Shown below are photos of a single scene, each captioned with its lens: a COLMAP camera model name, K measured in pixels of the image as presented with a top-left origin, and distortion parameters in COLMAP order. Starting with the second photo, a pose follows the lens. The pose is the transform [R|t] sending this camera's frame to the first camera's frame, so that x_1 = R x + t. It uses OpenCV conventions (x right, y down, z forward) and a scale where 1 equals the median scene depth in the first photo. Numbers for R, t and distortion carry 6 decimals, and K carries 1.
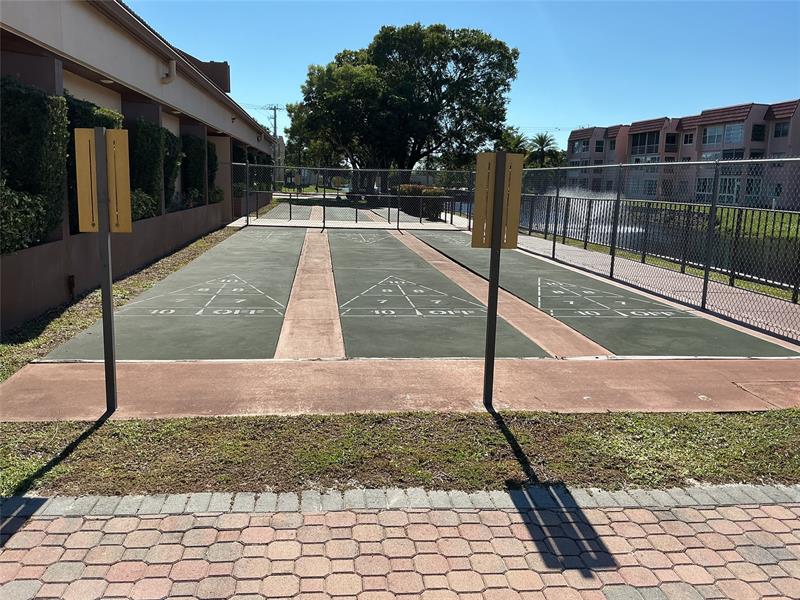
lens RADIAL K [[673.3, 0, 398.3], [0, 673.3, 300.3], [0, 0, 1]] dist [0.002870, -0.061172]
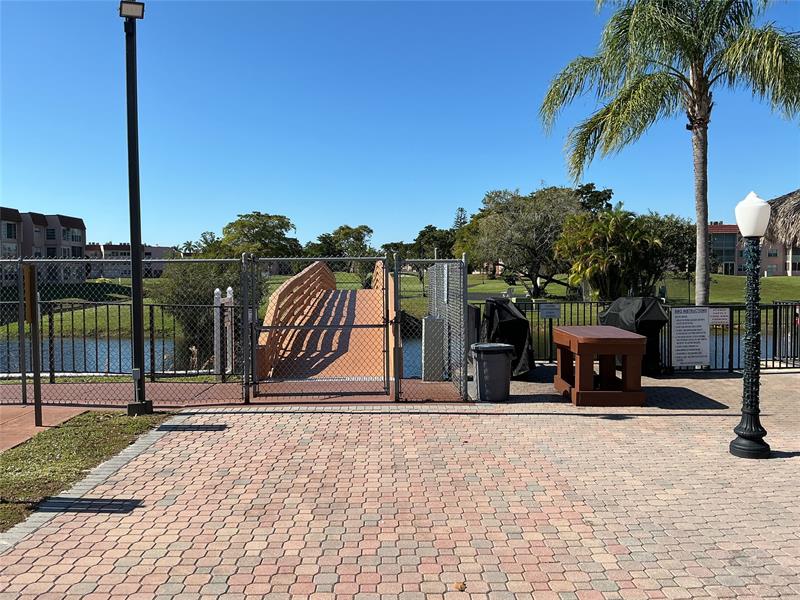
lens RADIAL K [[673.3, 0, 399.4], [0, 673.3, 298.2], [0, 0, 1]] dist [0.002870, -0.061172]
pose [[0.086447, -0.081557, 0.992913, -1.287266], [0.173867, 0.982584, 0.065571, -0.145143], [-0.980968, 0.166966, 0.099121, -0.001116]]
